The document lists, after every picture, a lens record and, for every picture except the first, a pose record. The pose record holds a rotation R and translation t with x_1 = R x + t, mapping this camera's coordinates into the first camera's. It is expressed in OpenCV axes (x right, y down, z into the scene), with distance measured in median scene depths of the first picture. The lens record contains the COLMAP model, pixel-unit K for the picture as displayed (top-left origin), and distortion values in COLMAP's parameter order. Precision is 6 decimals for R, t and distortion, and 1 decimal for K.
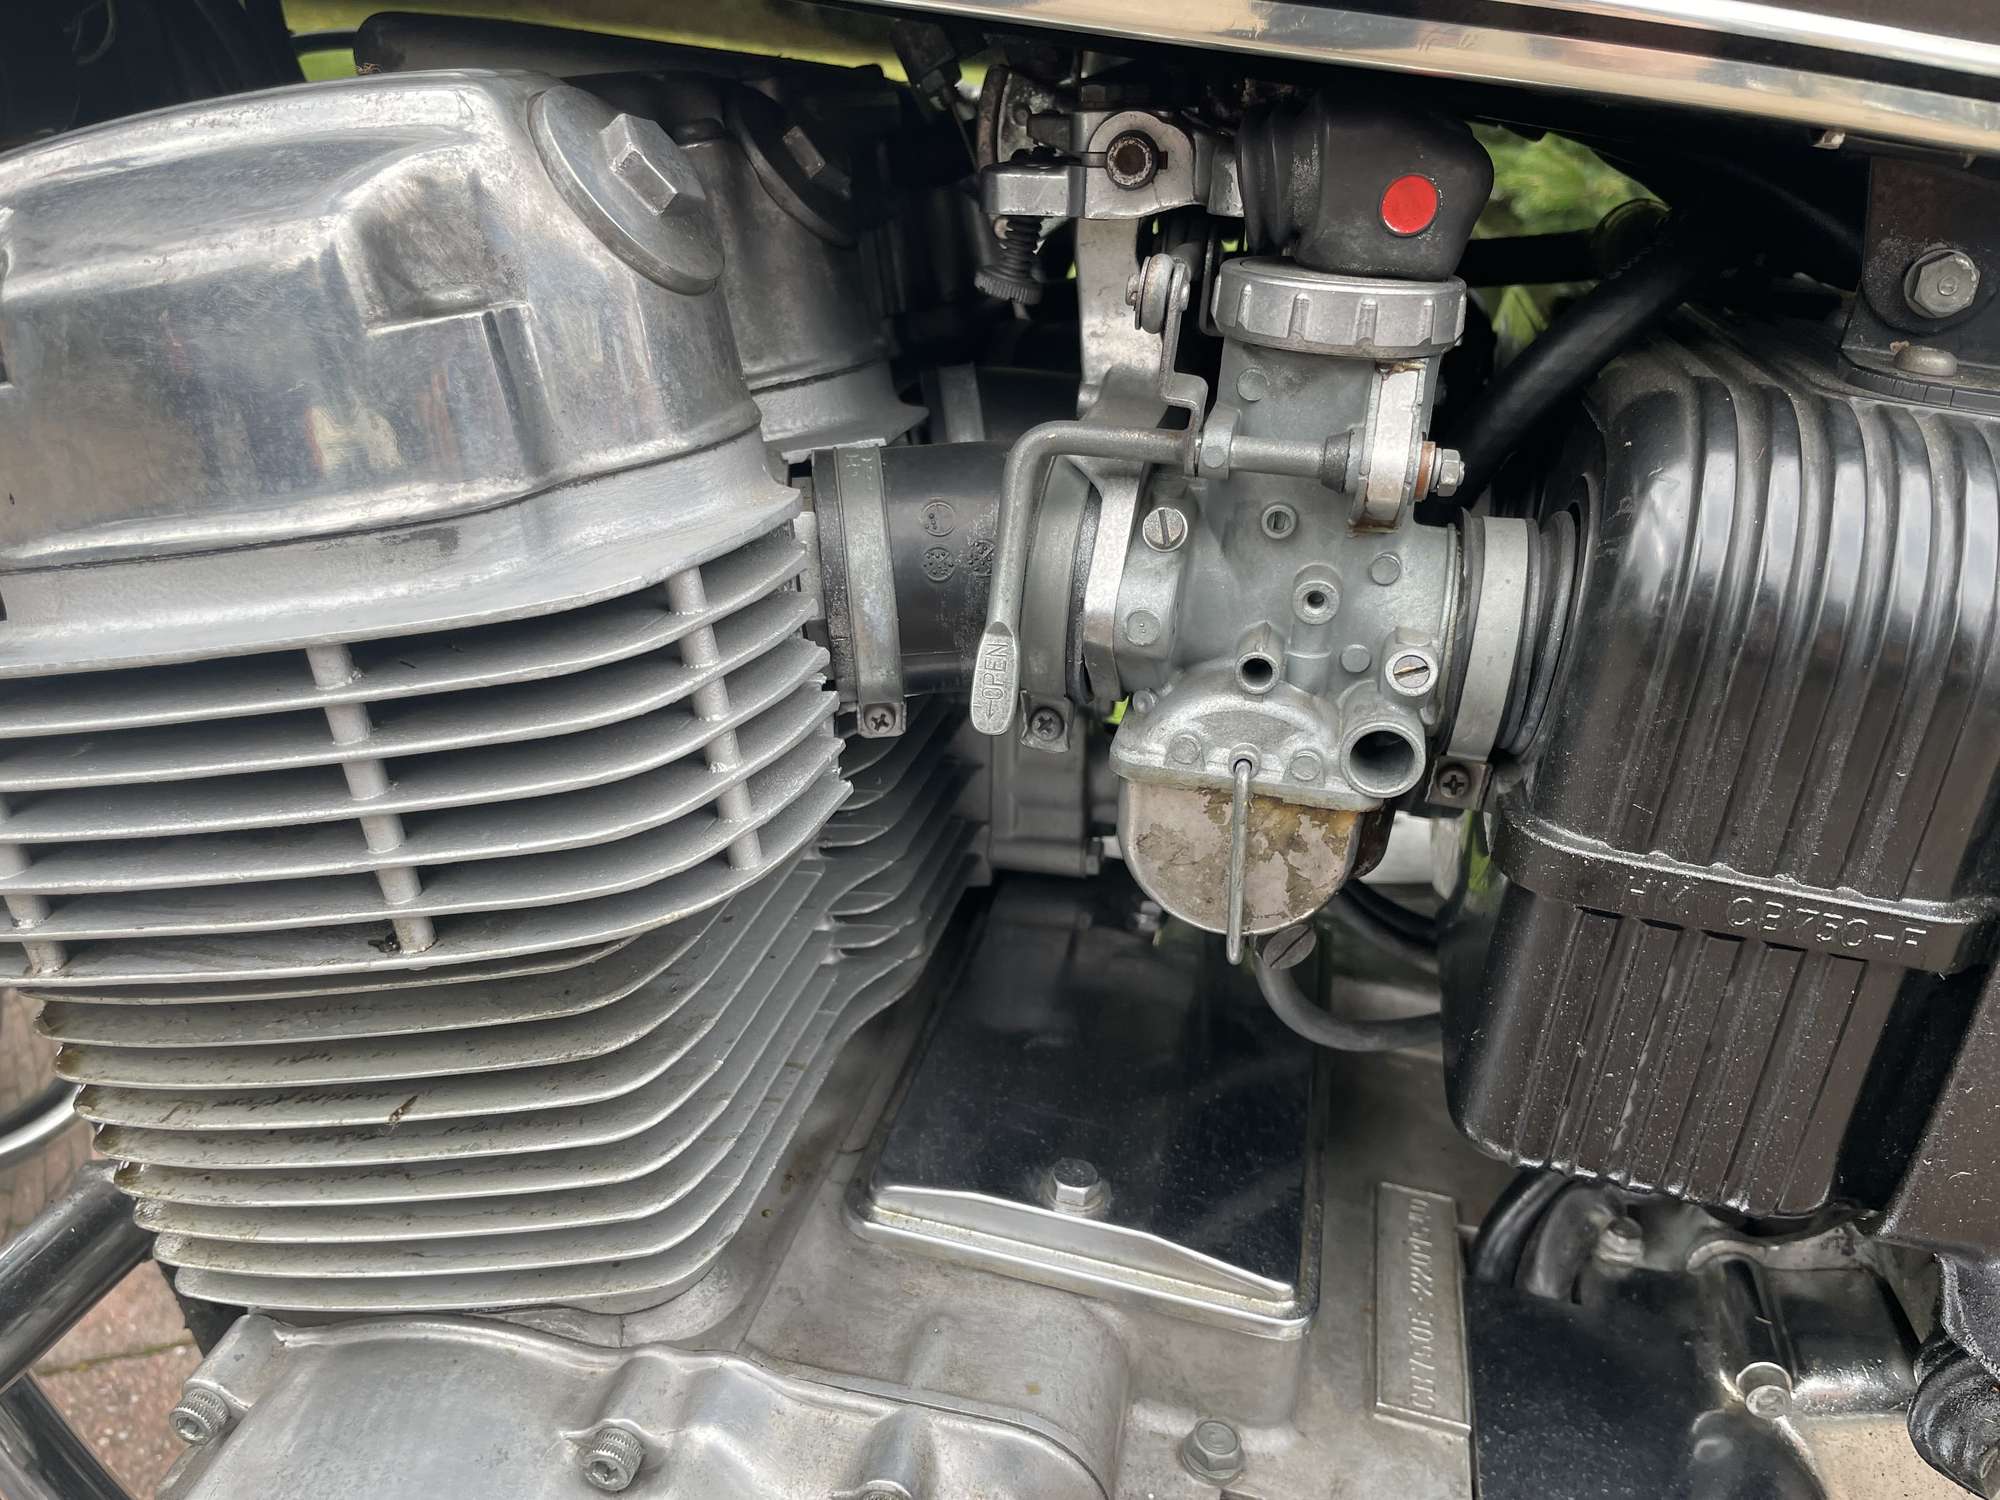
lens RADIAL K [[1560.5, 0, 1001.7], [0, 1560.5, 763.8], [0, 0, 1]] dist [0.077504, -0.122705]
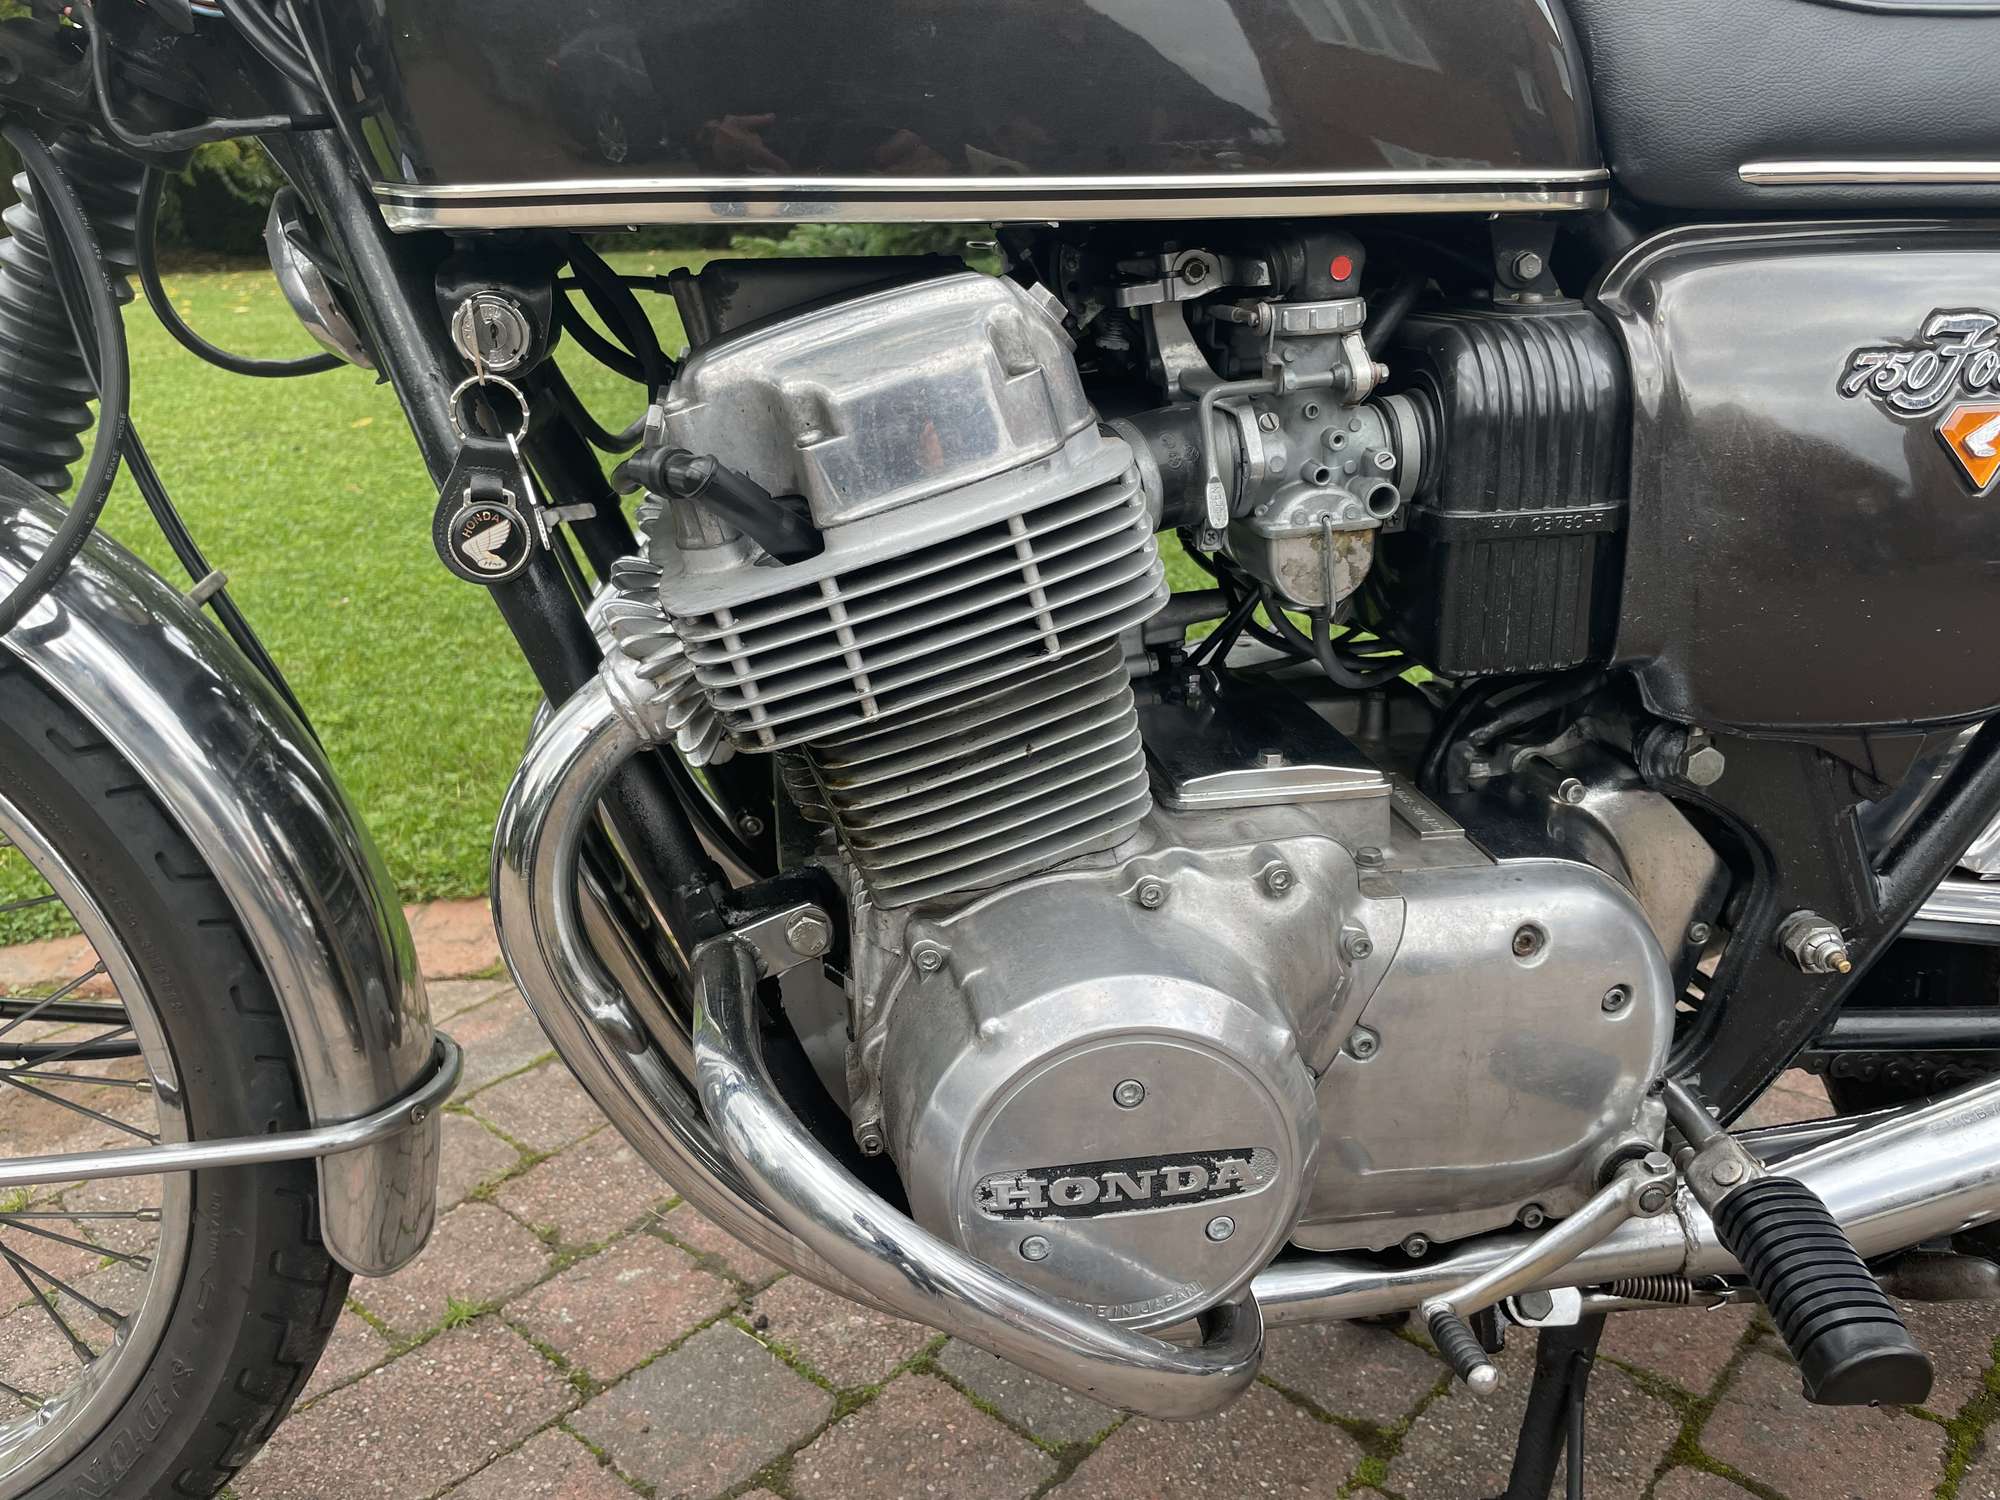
lens RADIAL K [[1541.0, 0, 997.7], [0, 1541.0, 768.8], [0, 0, 1]] dist [0.091766, -0.138363]
pose [[0.928852, -0.239835, 0.282336, -1.012787], [0.259606, 0.965107, -0.034246, 0.306279], [-0.264271, 0.105106, 0.958704, -0.988792]]
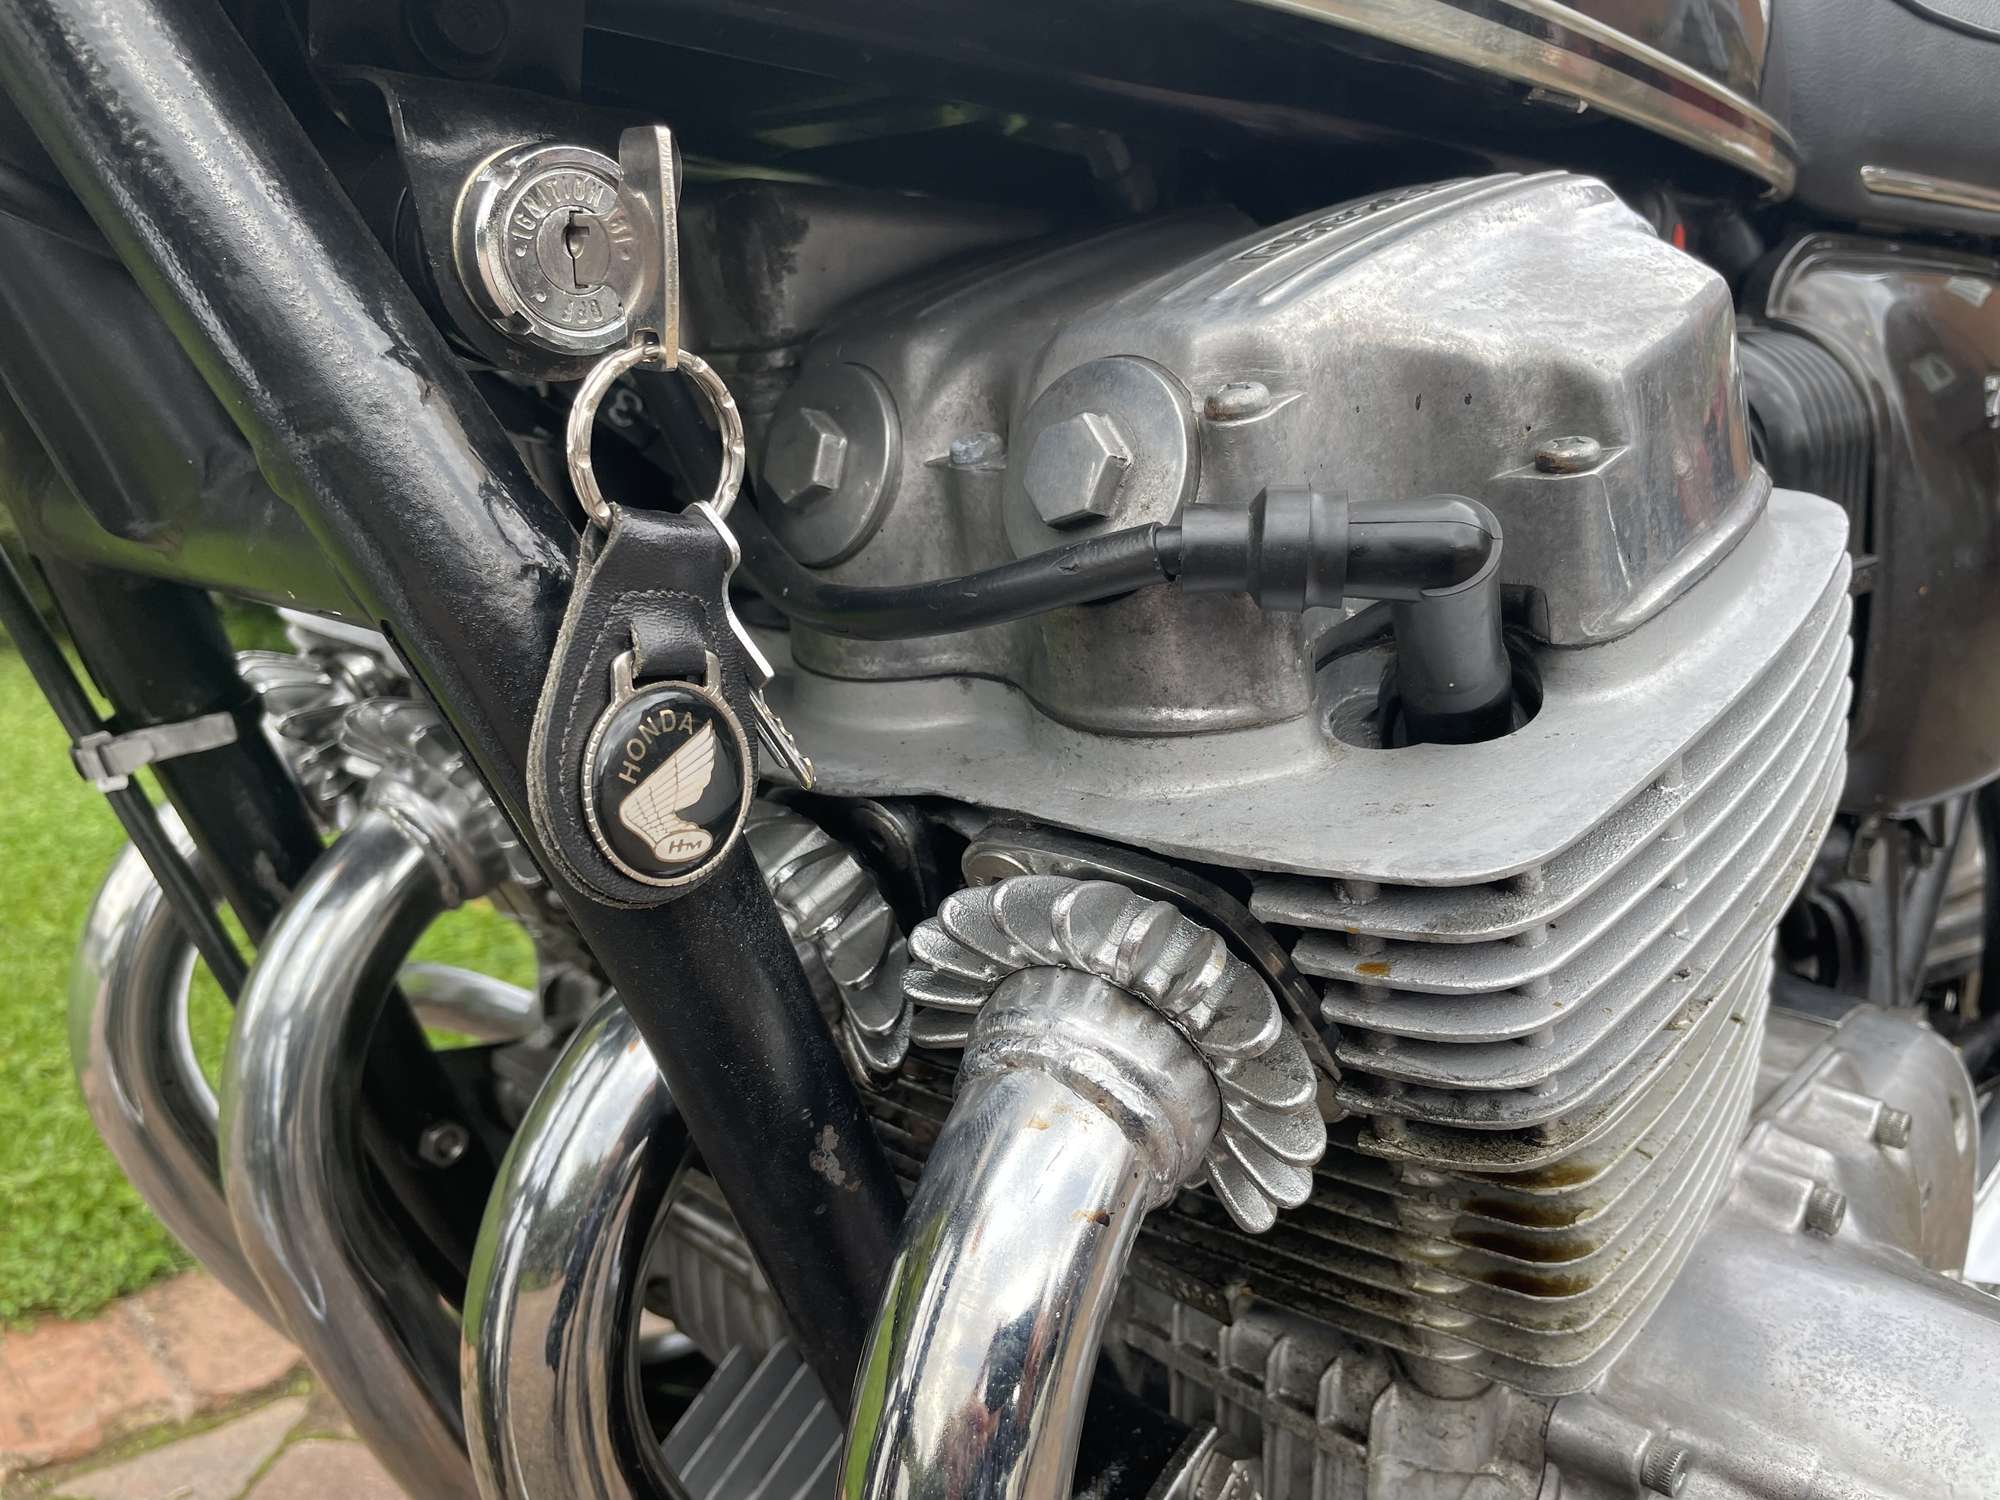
lens RADIAL K [[1549.4, 0, 1007.7], [0, 1549.4, 754.7], [0, 0, 1]] dist [0.077461, -0.122403]
pose [[0.536822, -0.310572, 0.784454, -1.520553], [0.413689, 0.907233, 0.076083, -0.269382], [-0.735312, 0.283677, 0.615503, 0.633965]]
